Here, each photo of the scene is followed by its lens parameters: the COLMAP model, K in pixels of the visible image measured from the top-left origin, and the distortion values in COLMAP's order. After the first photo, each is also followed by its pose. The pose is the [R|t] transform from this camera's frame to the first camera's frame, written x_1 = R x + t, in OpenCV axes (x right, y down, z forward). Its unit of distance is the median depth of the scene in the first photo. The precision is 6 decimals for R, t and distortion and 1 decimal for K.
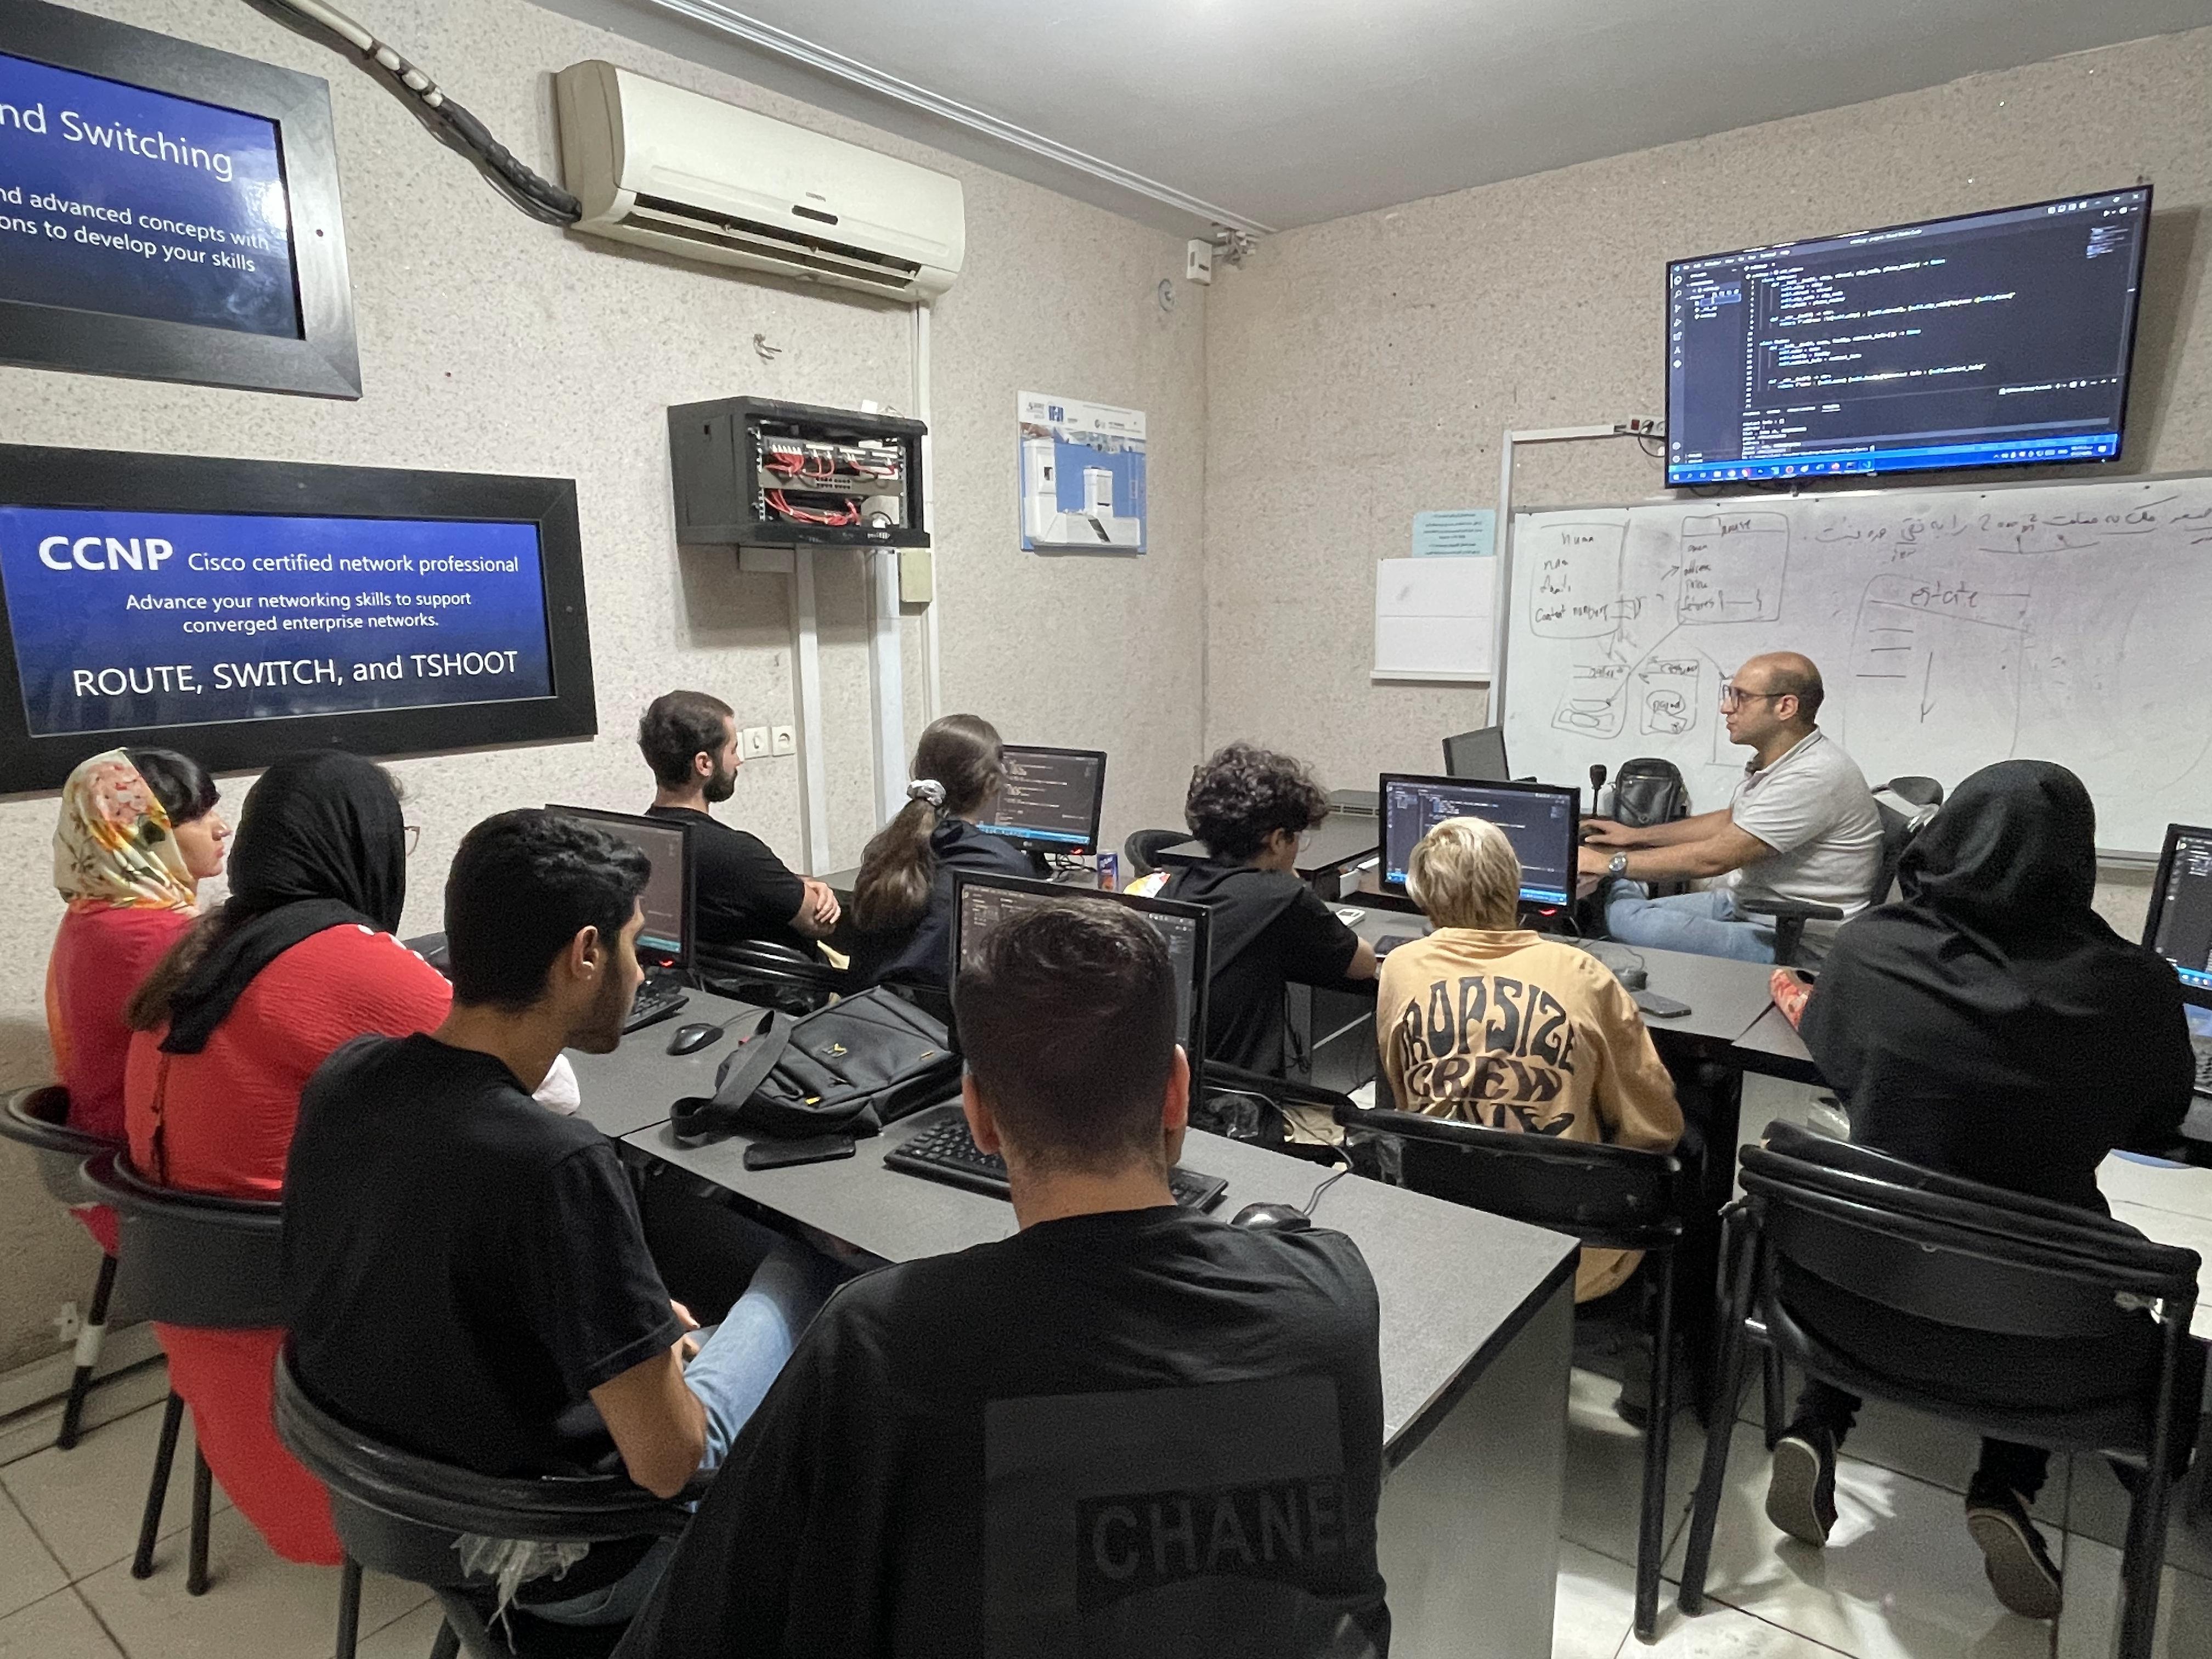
lens RADIAL K [[1324.9, 0, 1108.2], [0, 1324.9, 831.6], [0, 0, 1]] dist [-0.022401, 0.000051]
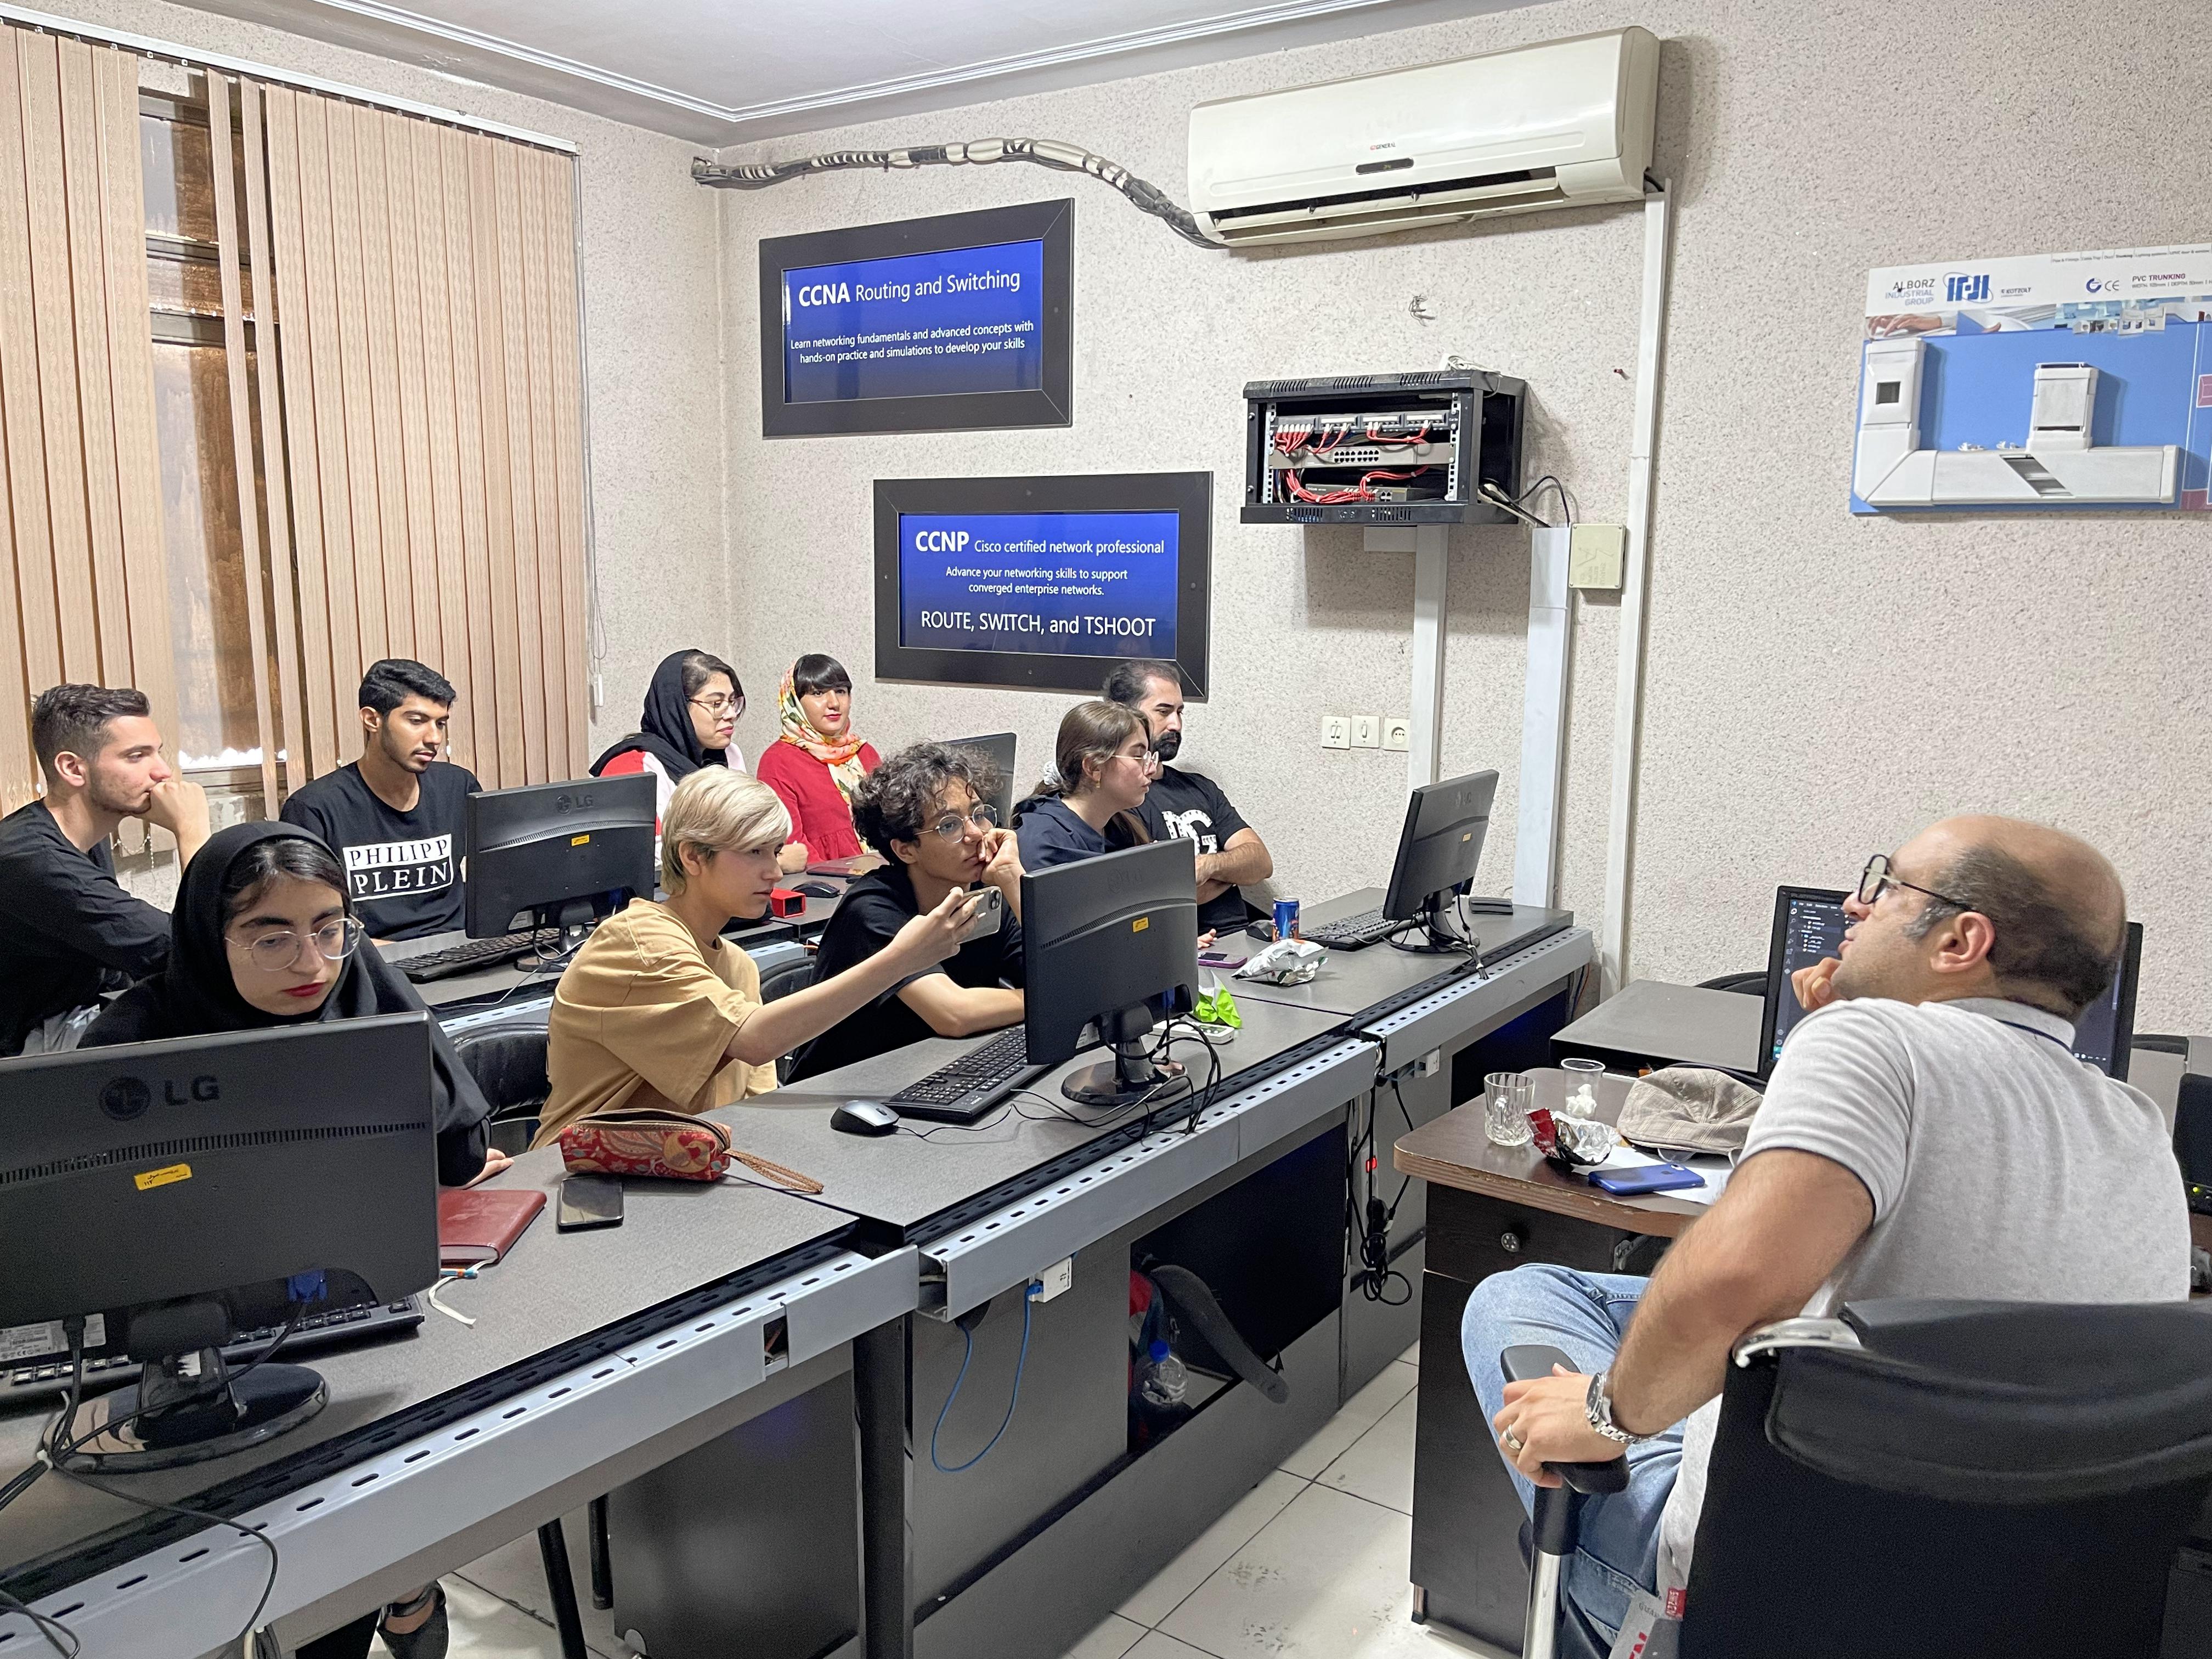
lens RADIAL K [[1697.9, 0, 1109.5], [0, 1697.9, 821.2], [0, 0, 1]] dist [0.080468, -0.117449]
pose [[0.054147, 0.154115, -0.986568, 1.092593], [-0.188545, 0.971822, 0.141464, -0.166876], [0.980571, 0.178352, 0.081679, 0.854878]]
